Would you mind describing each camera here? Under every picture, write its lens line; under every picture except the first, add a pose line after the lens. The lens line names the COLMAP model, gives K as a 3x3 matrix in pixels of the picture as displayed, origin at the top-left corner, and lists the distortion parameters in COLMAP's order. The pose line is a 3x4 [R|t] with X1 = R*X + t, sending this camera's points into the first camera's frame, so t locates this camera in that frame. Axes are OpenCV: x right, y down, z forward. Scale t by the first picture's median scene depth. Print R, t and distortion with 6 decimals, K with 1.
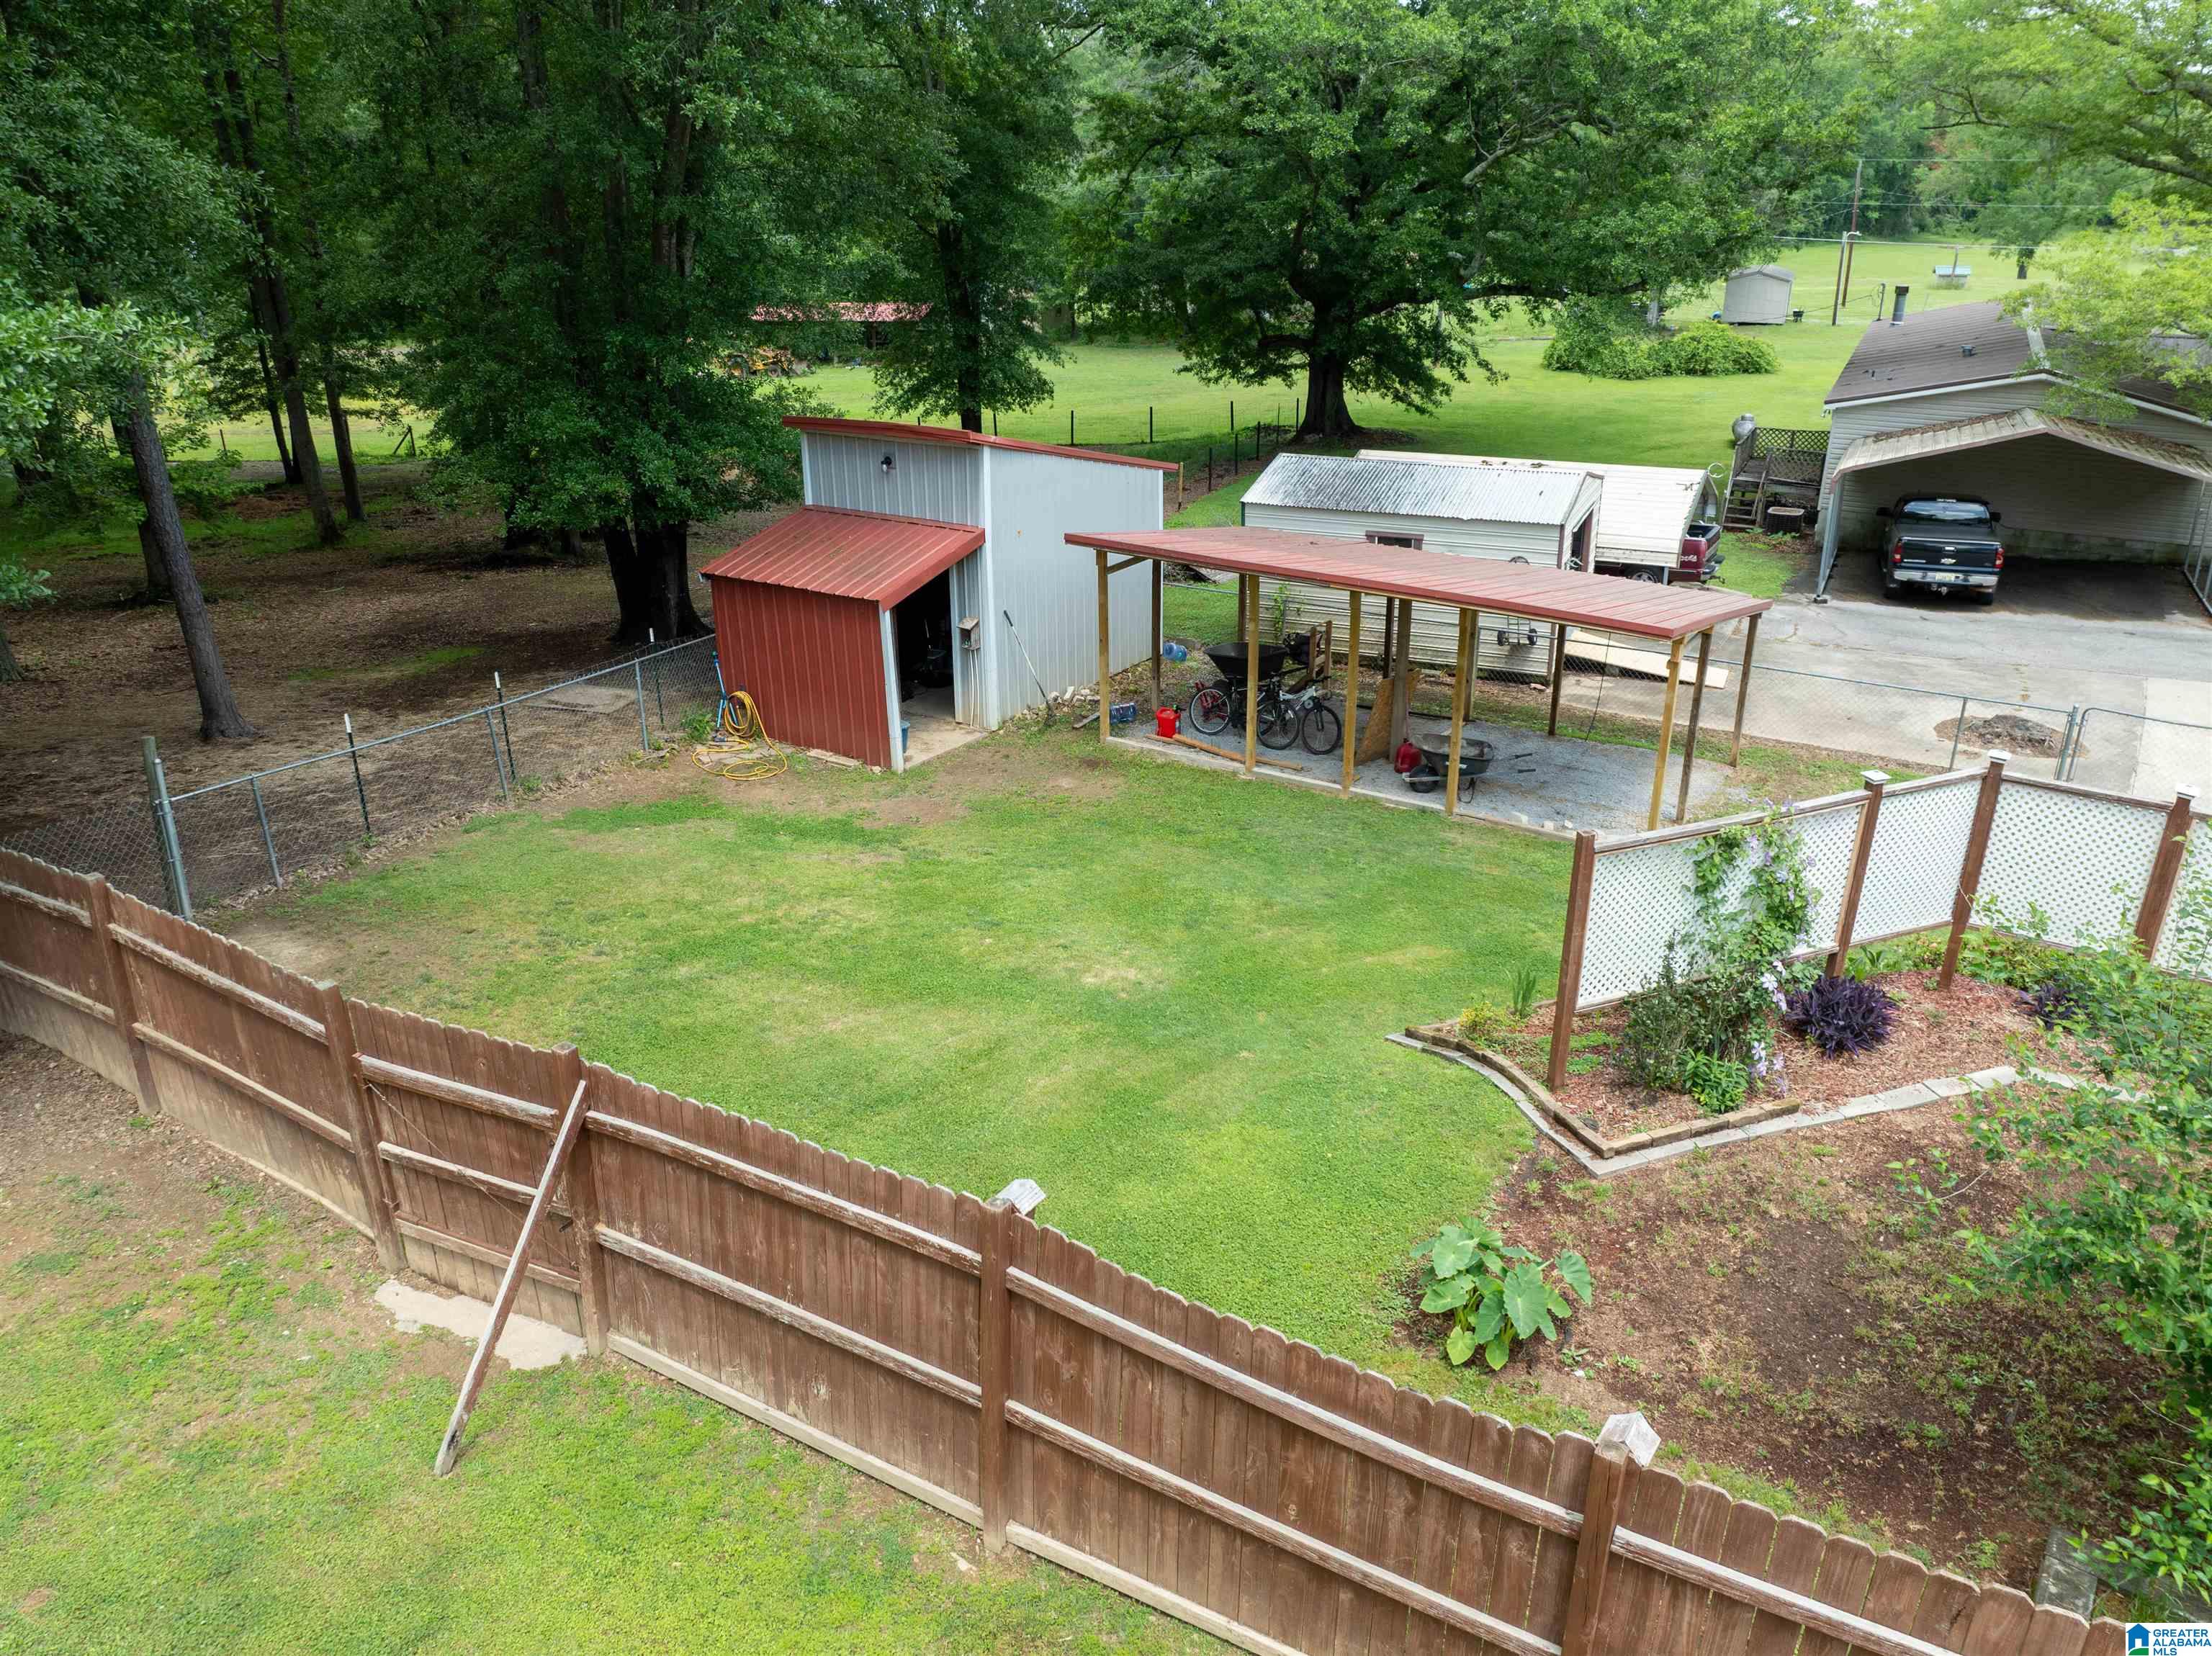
lens RADIAL K [[1551.0, 0, 1111.6], [0, 1551.0, 839.6], [0, 0, 1]] dist [-0.033864, 0.002814]
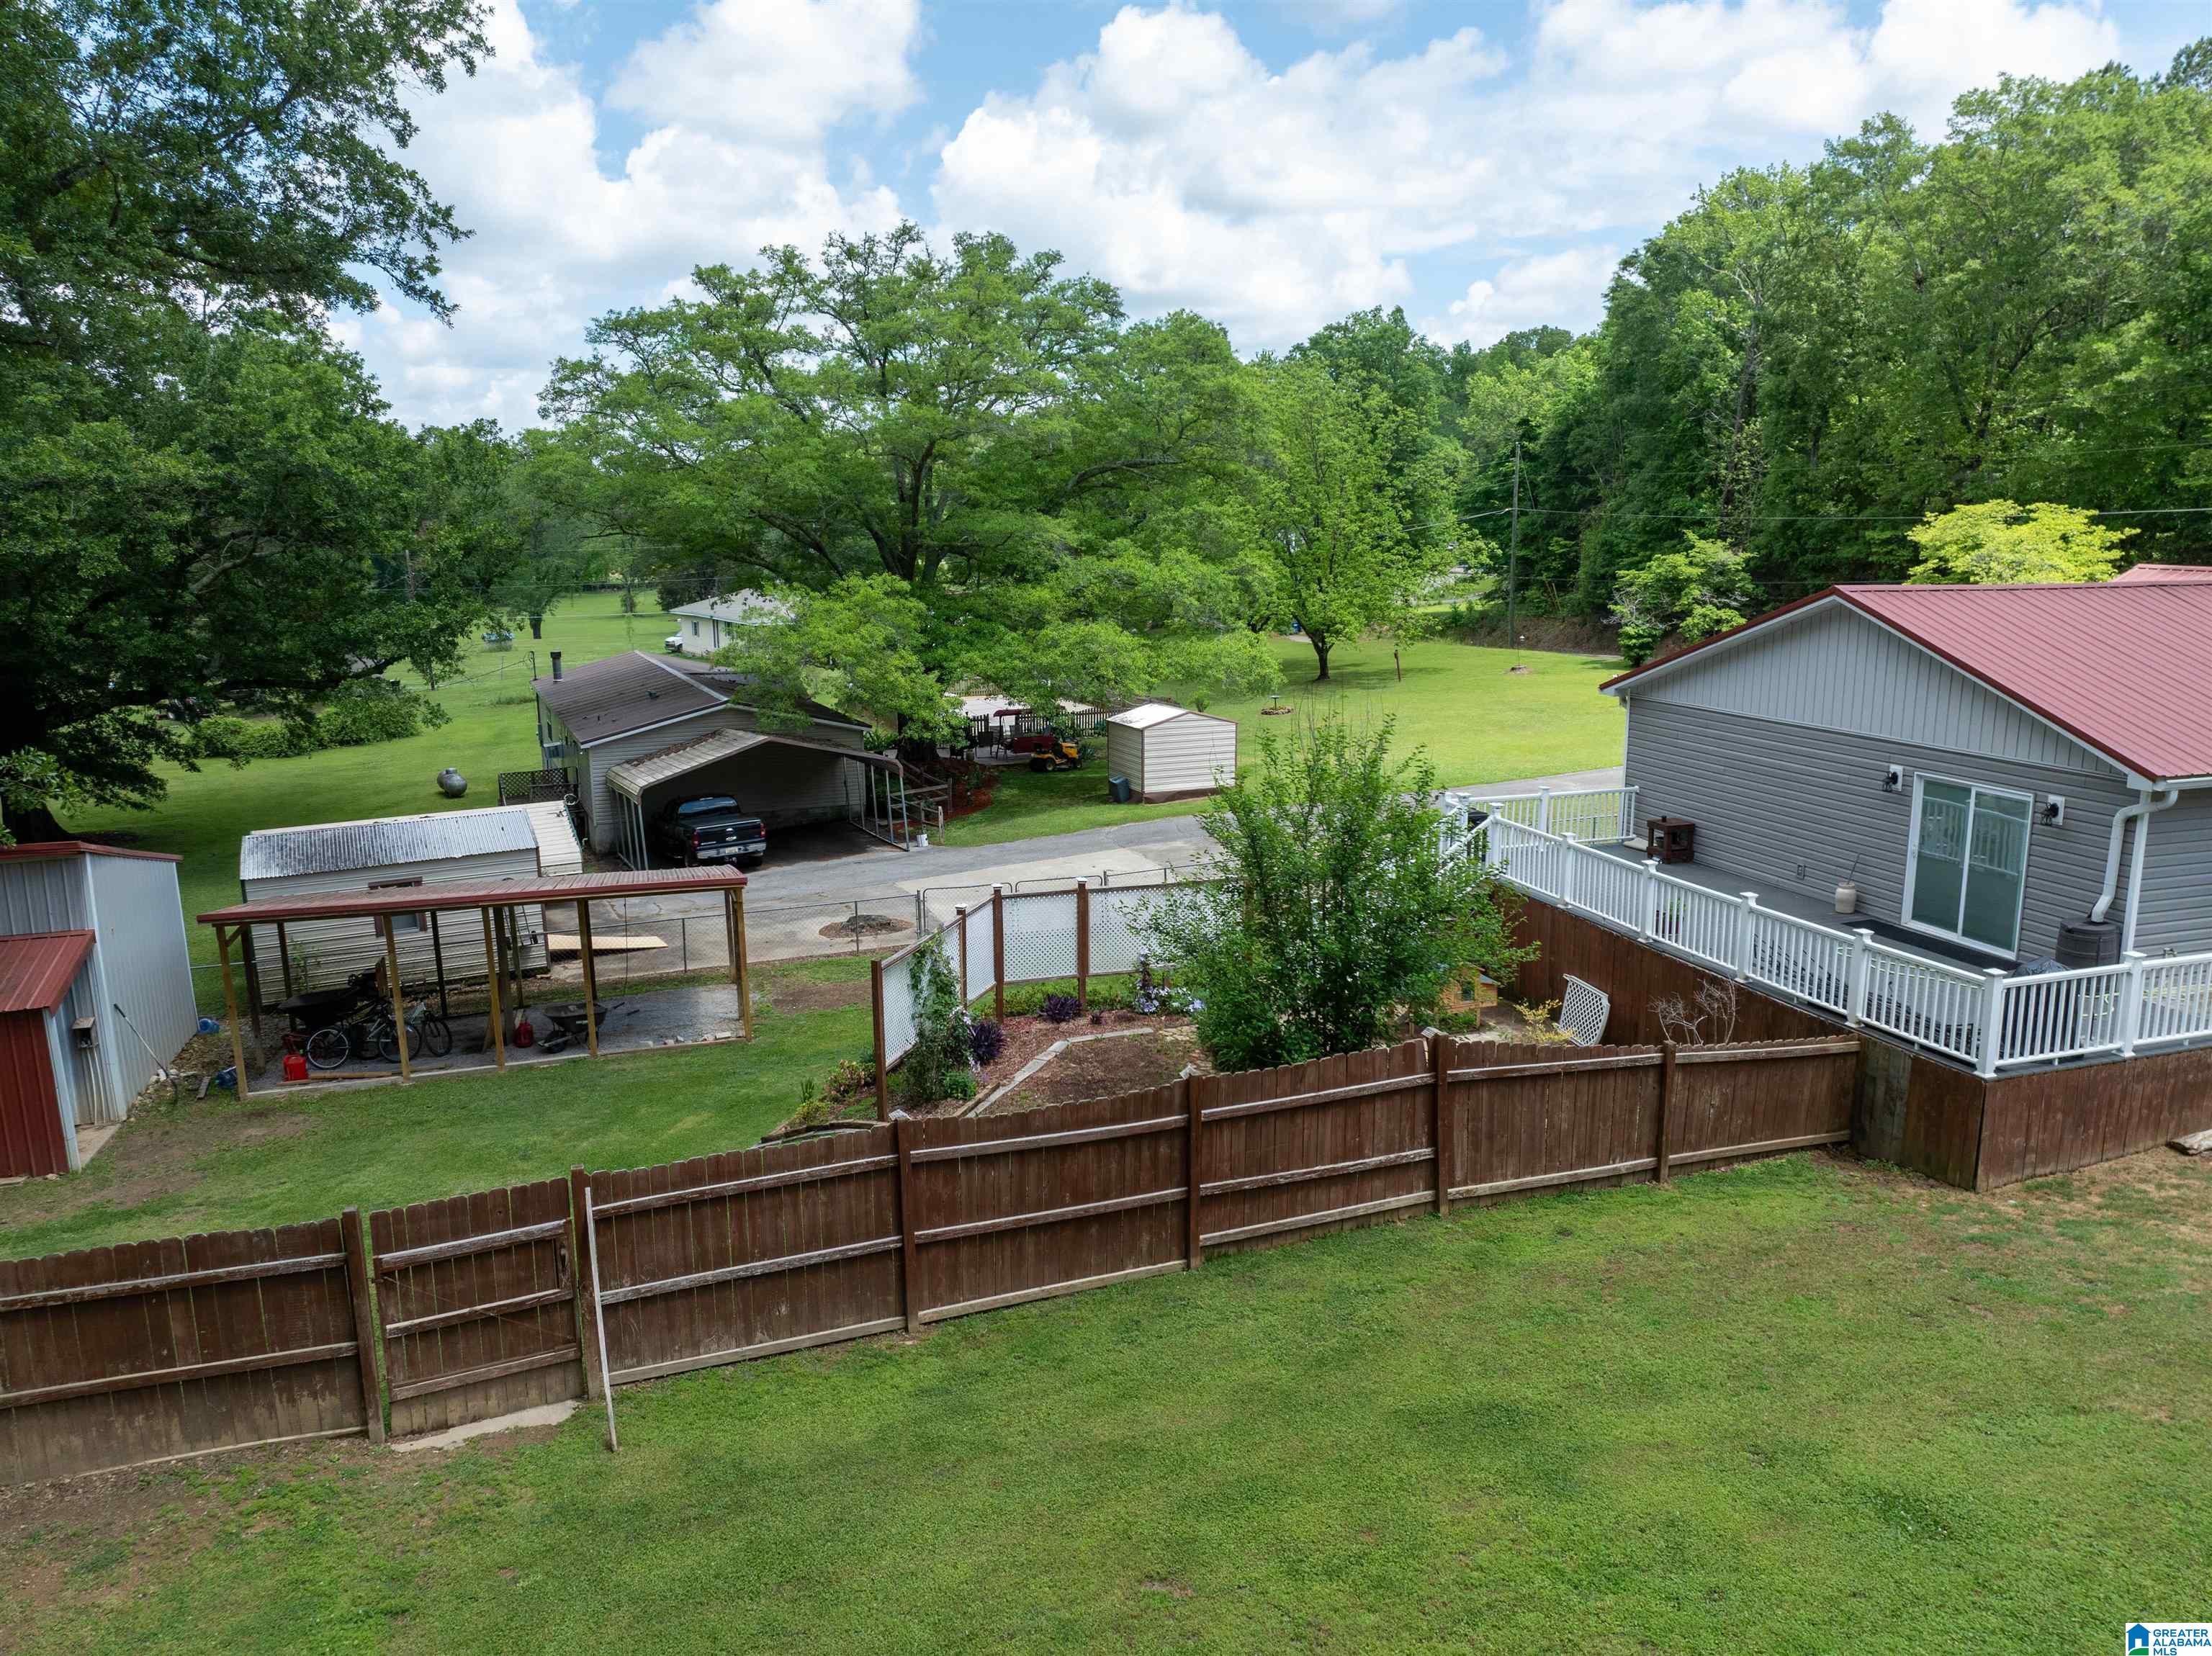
lens RADIAL K [[1553.7, 0, 1112.4], [0, 1553.7, 825.8], [0, 0, 1]] dist [-0.041310, 0.007901]
pose [[0.623674, -0.148764, 0.767398, -0.455989], [0.323385, 0.942876, -0.080038, 0.042733], [-0.711655, 0.298083, 0.636155, -0.188328]]
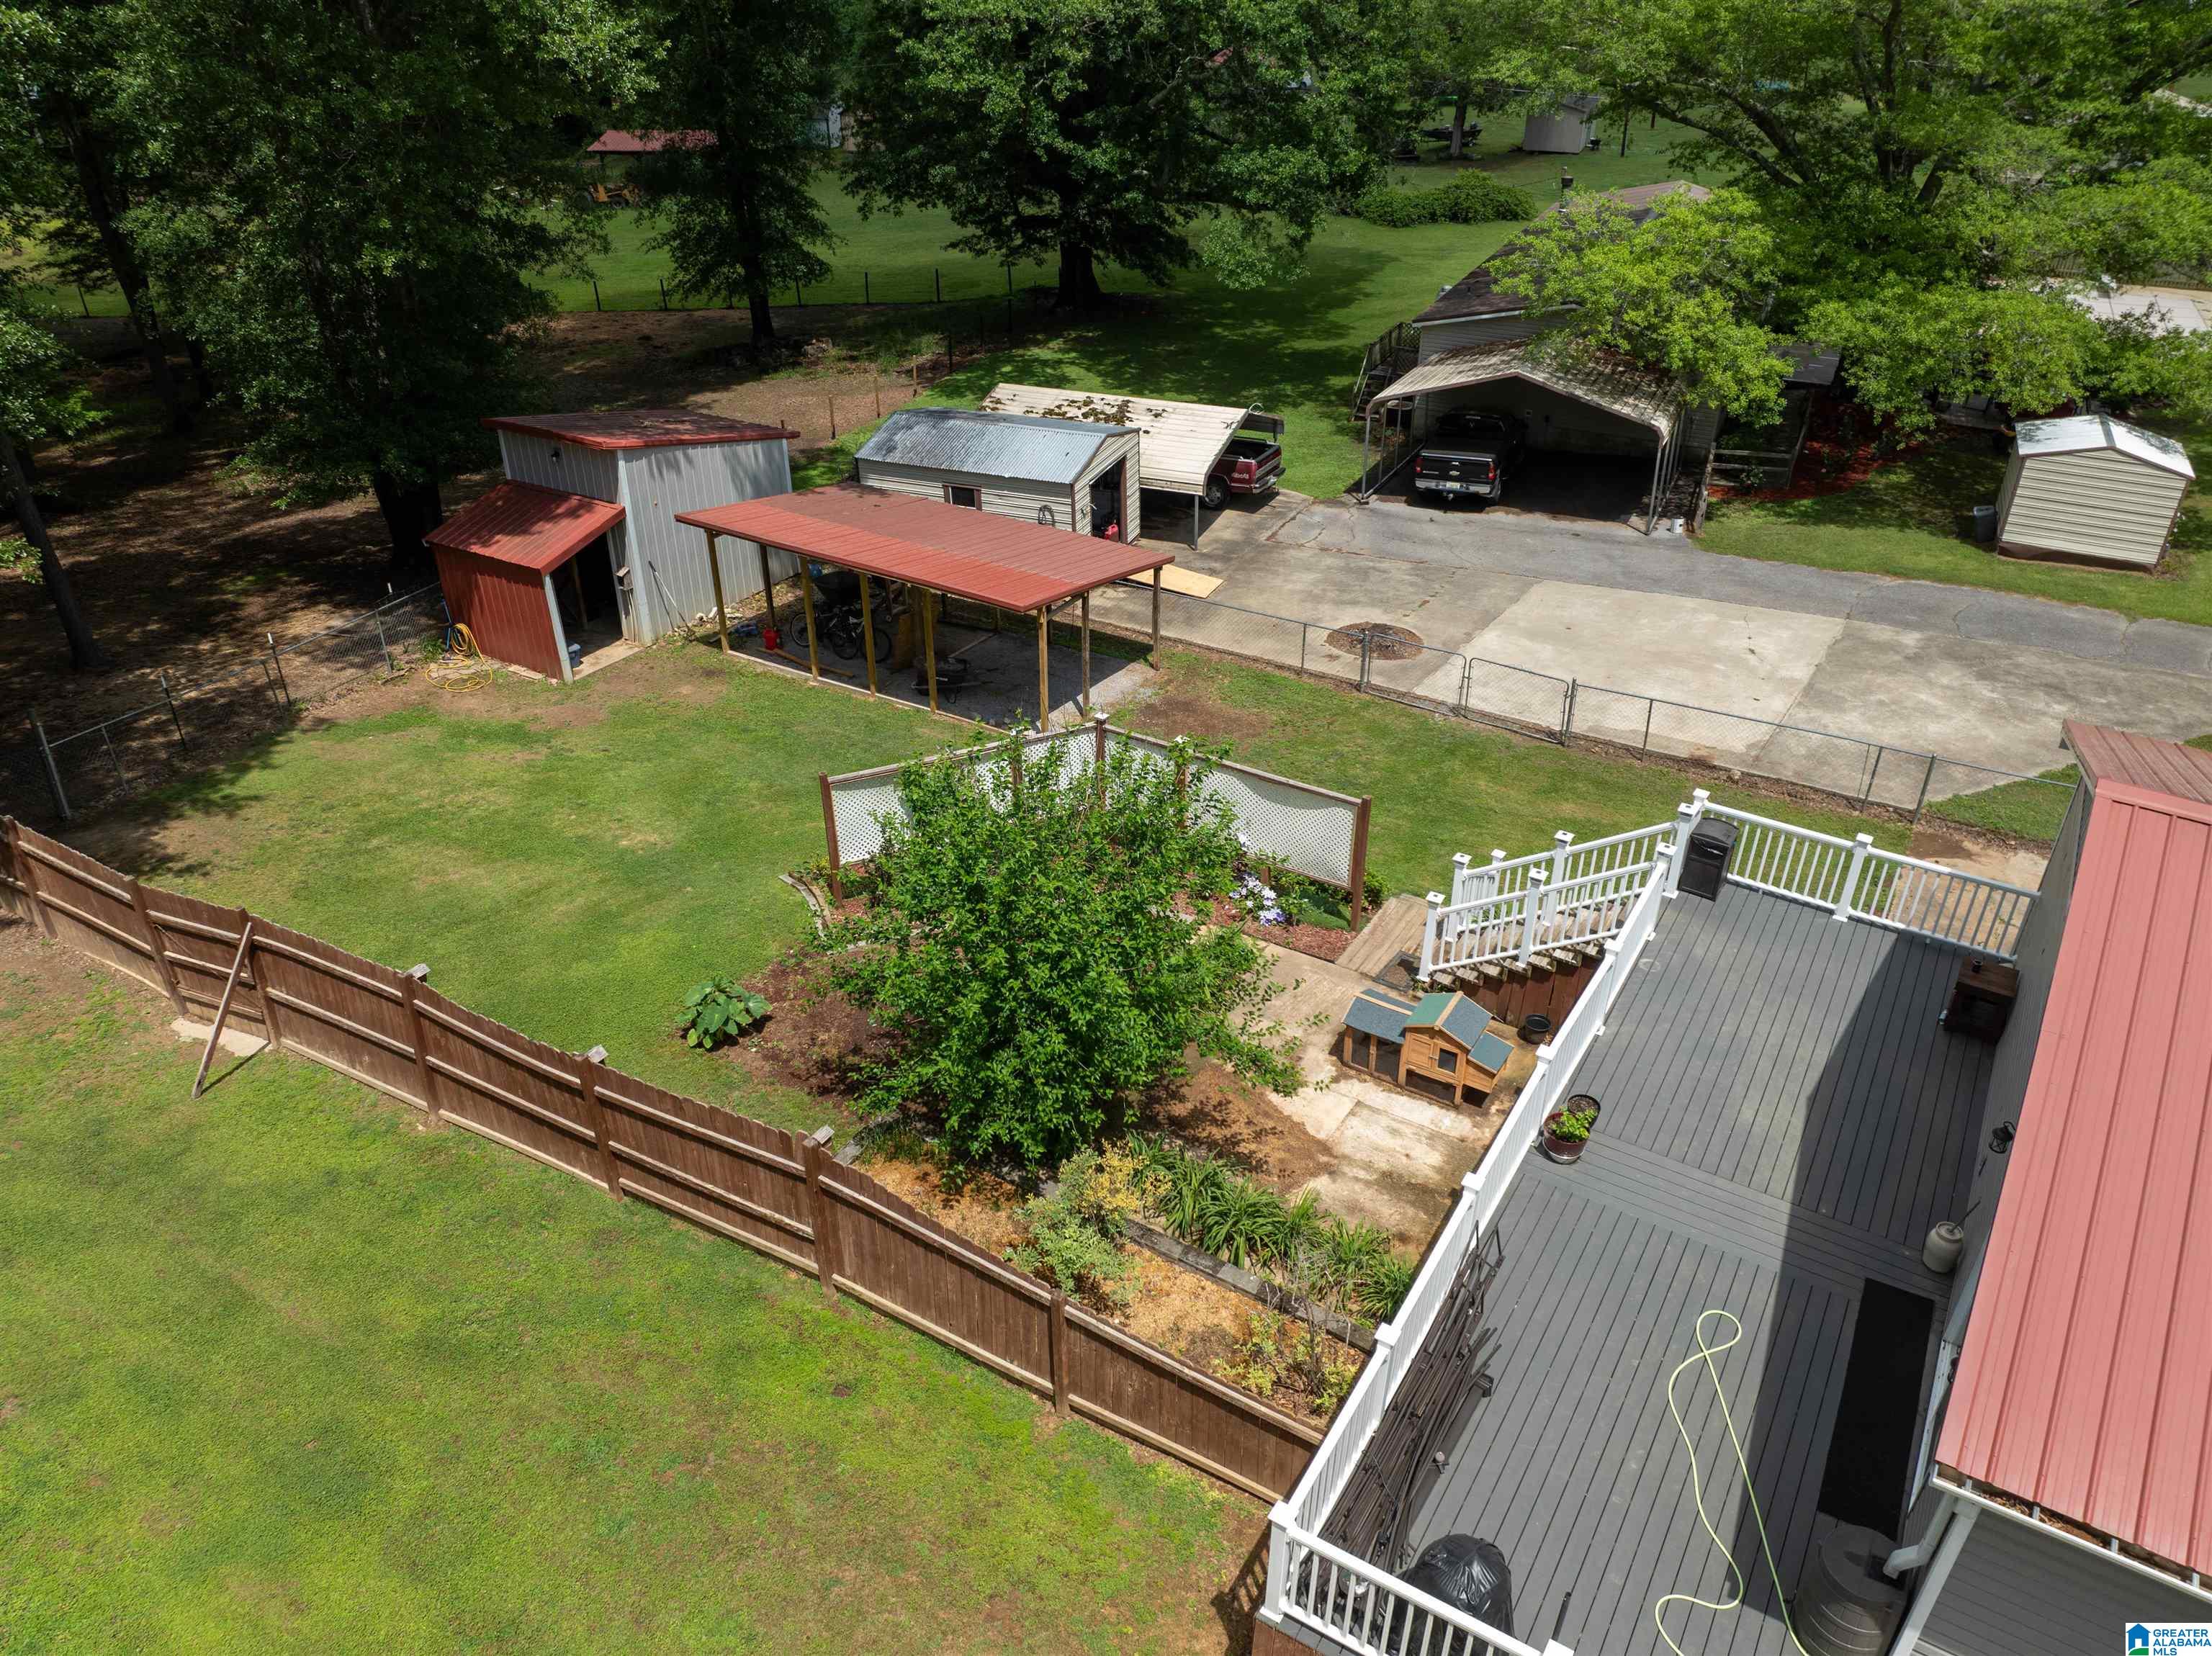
lens RADIAL K [[1553.5, 0, 1106.0], [0, 1553.5, 828.0], [0, 0, 1]] dist [-0.039729, 0.008508]
pose [[0.999167, -0.016703, 0.037234, 0.309469], [0.011579, 0.990937, 0.133825, -0.098731], [-0.039132, -0.133282, 0.990305, -0.460810]]
